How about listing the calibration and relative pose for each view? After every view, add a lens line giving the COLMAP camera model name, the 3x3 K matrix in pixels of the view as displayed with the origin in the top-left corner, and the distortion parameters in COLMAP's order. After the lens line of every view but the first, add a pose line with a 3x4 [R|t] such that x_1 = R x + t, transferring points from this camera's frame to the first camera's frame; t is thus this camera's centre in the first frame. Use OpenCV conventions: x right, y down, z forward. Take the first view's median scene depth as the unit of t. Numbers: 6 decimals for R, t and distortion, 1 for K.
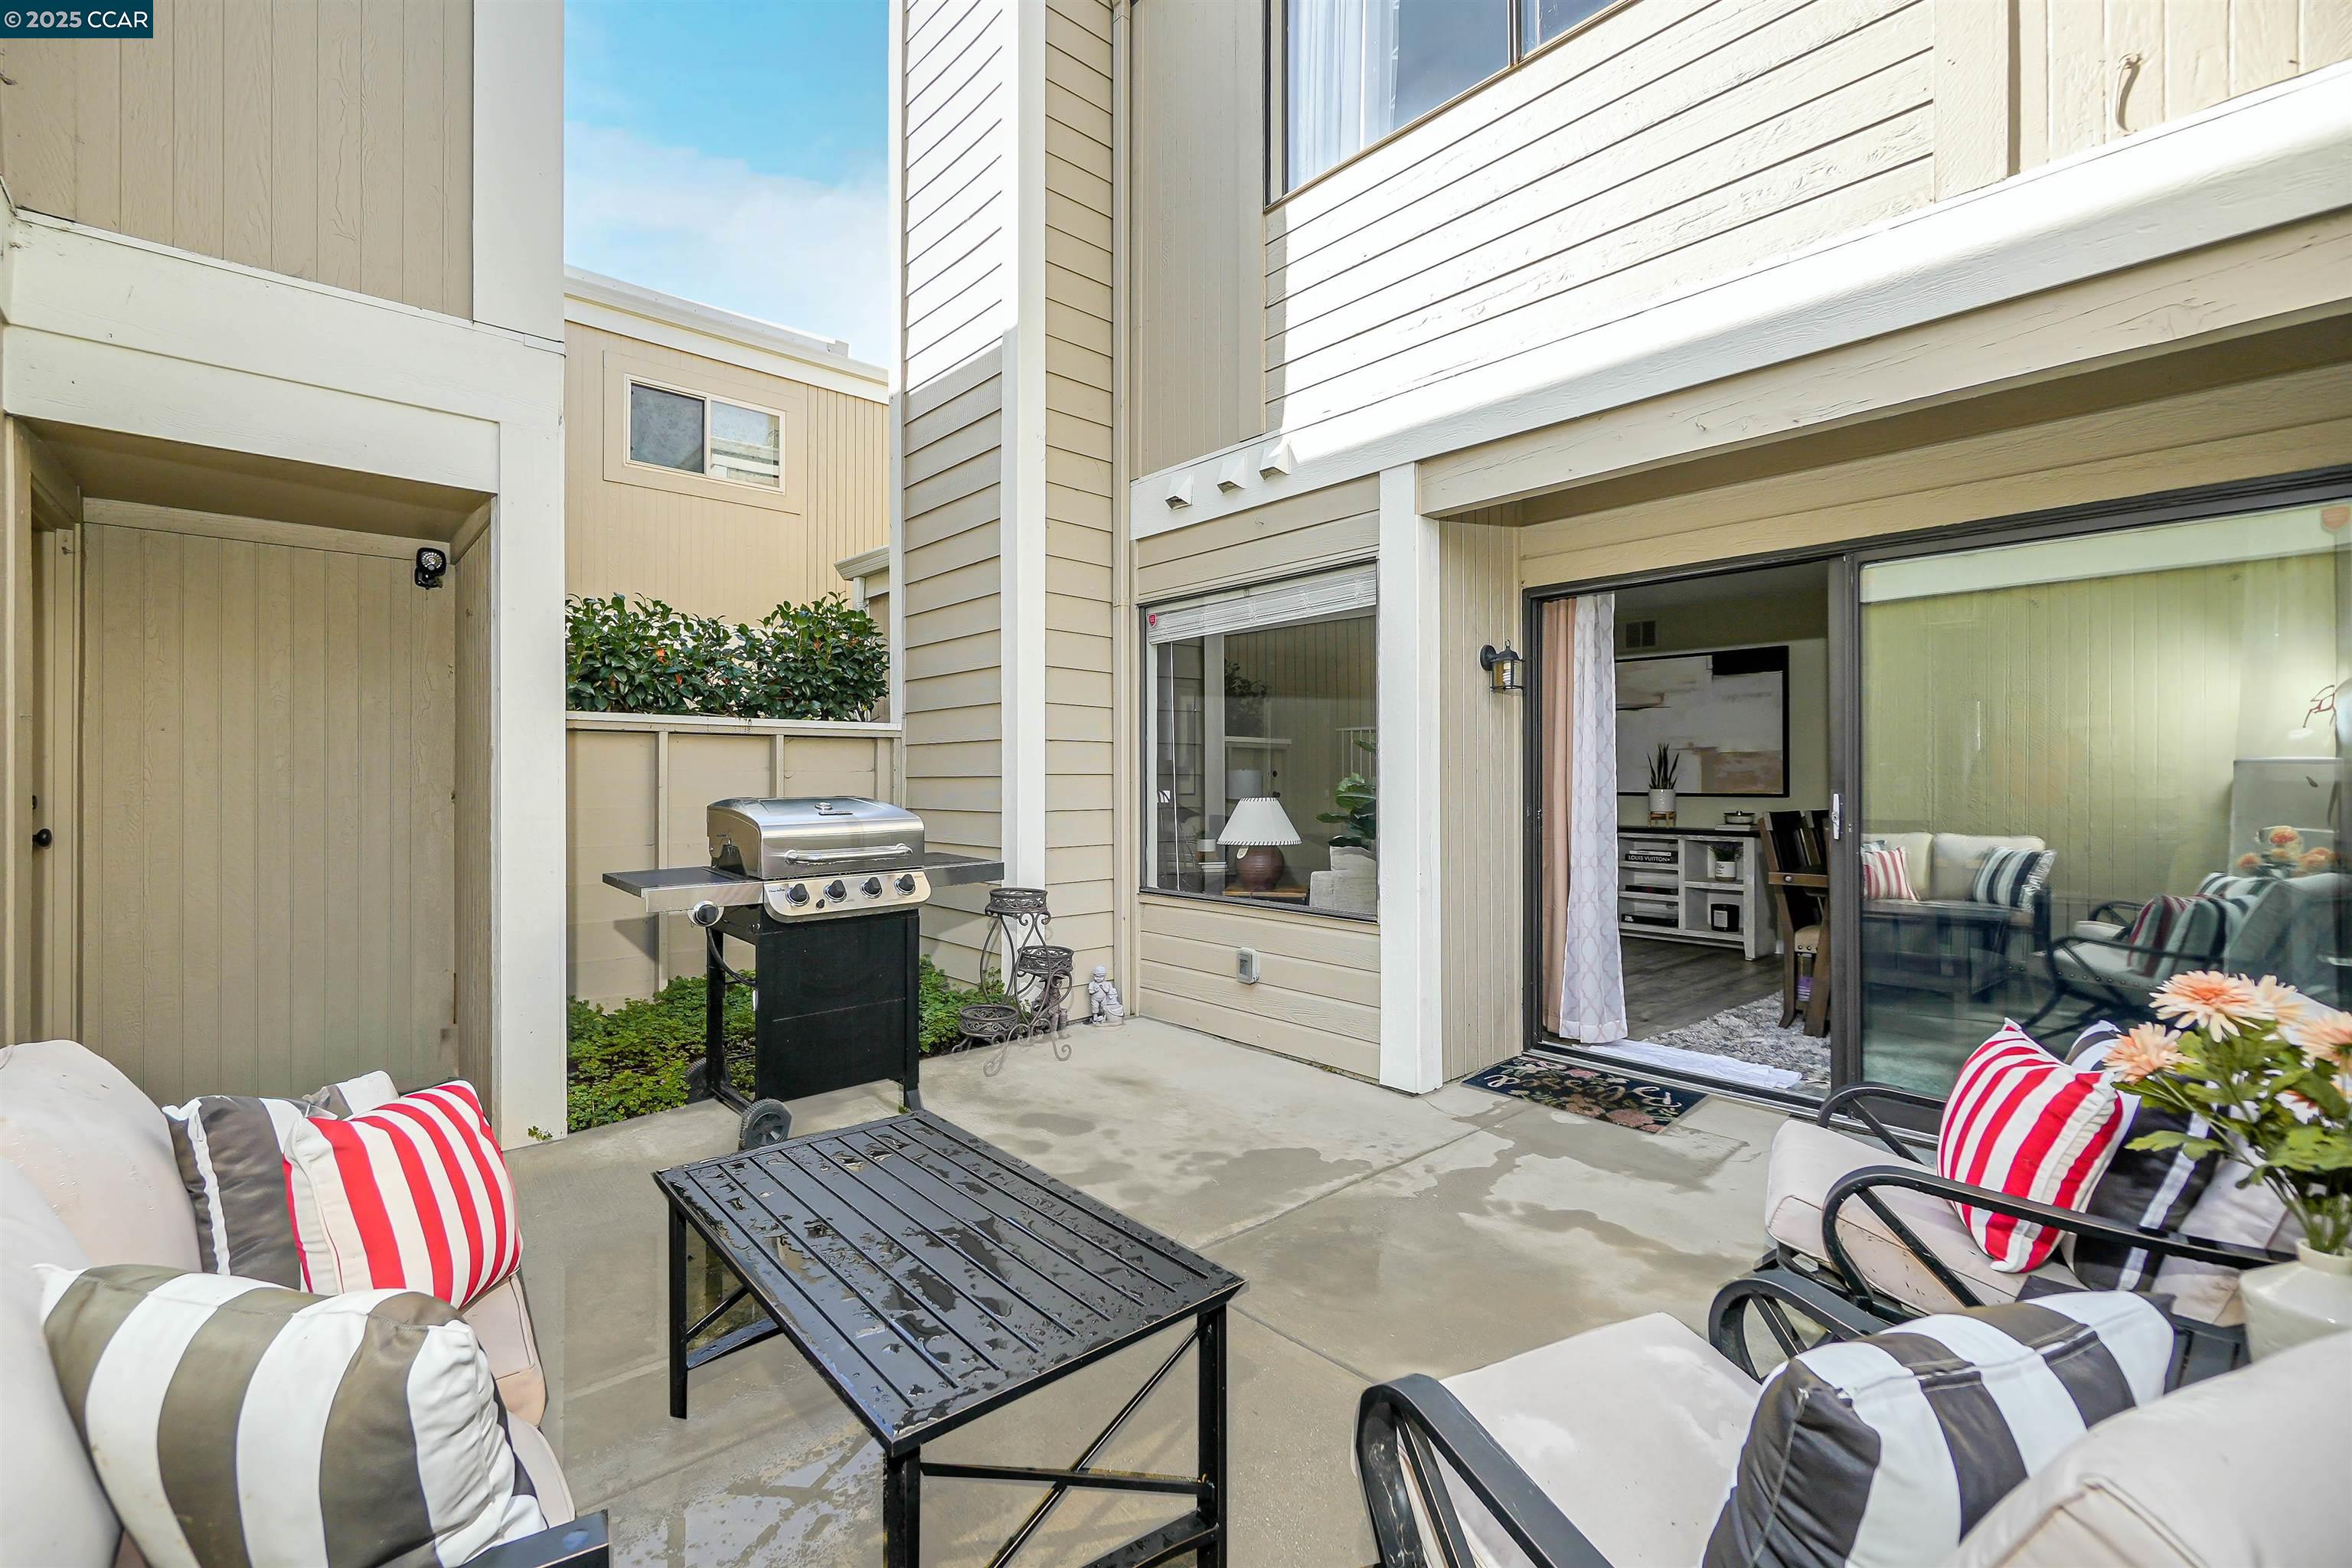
lens RADIAL K [[1022.4, 0, 1153.0], [0, 1022.4, 772.8], [0, 0, 1]] dist [-0.004815, 0.003906]
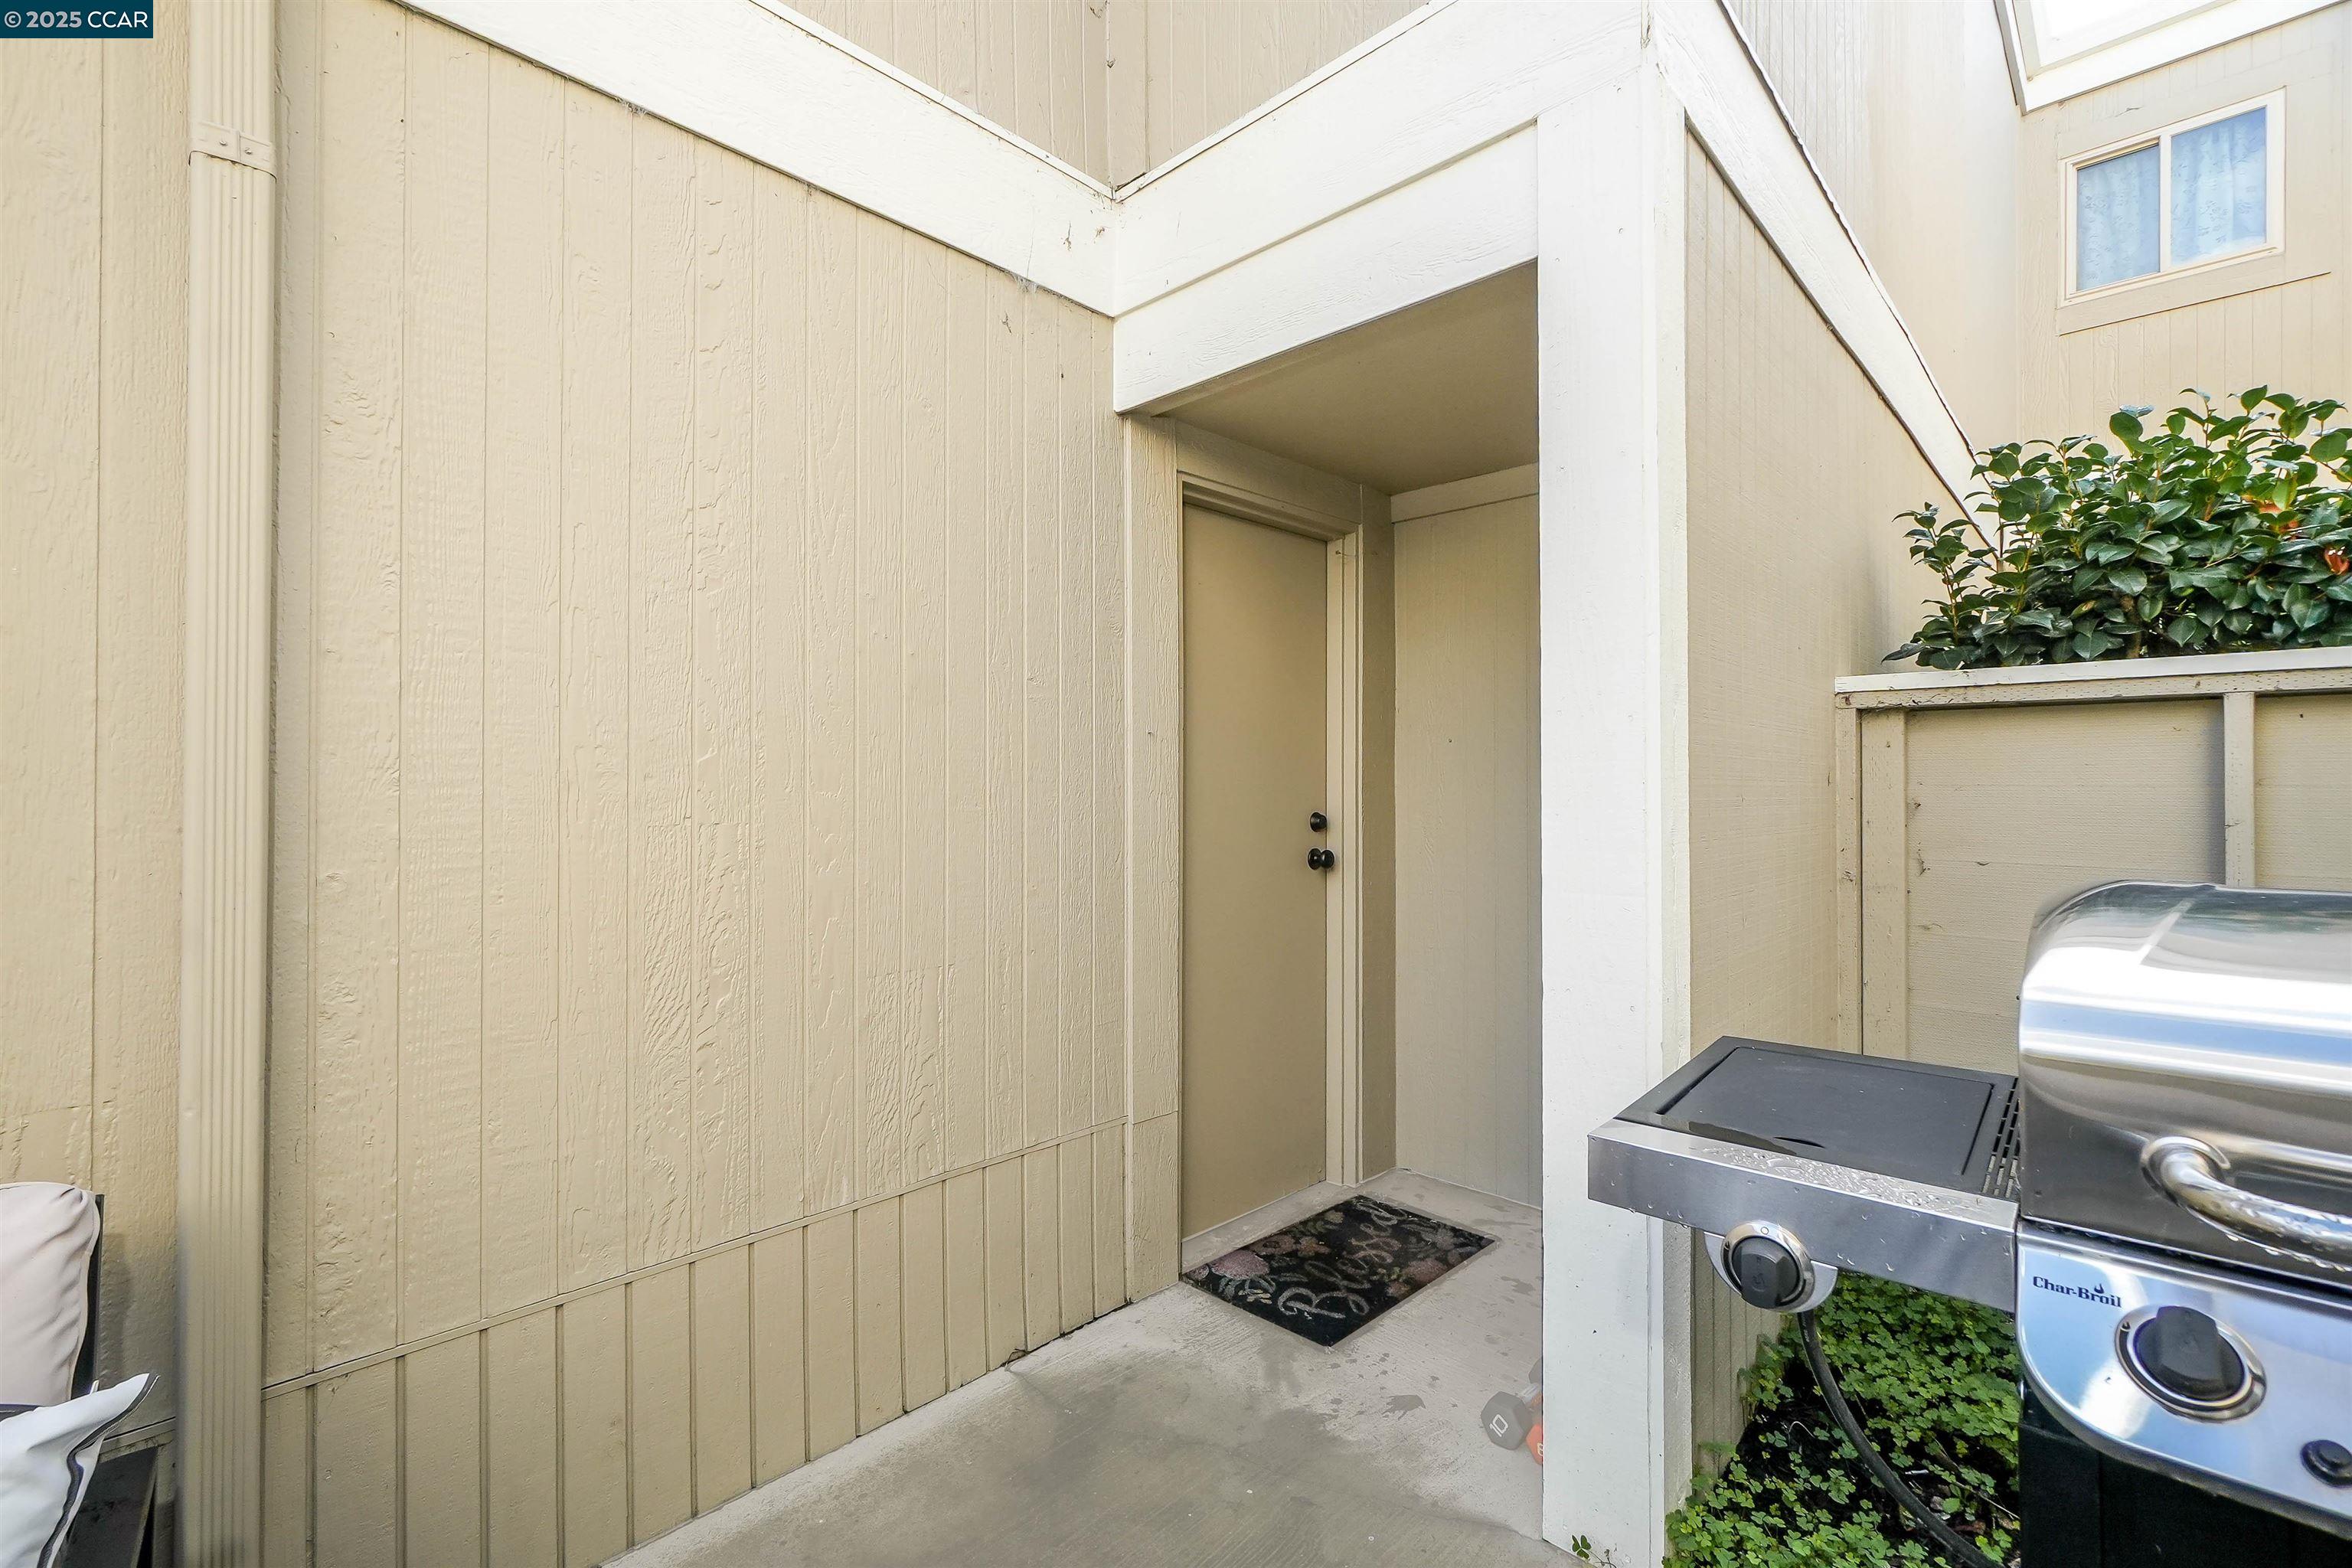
lens RADIAL K [[1010.7, 0, 1166.6], [0, 1010.7, 782.0], [0, 0, 1]] dist [-0.000017, 0.000408]
pose [[0.067550, -0.011082, -0.997654, -0.104265], [-0.003622, 0.999929, -0.011353, 0.000507], [0.997709, 0.004380, 0.067505, 0.548243]]
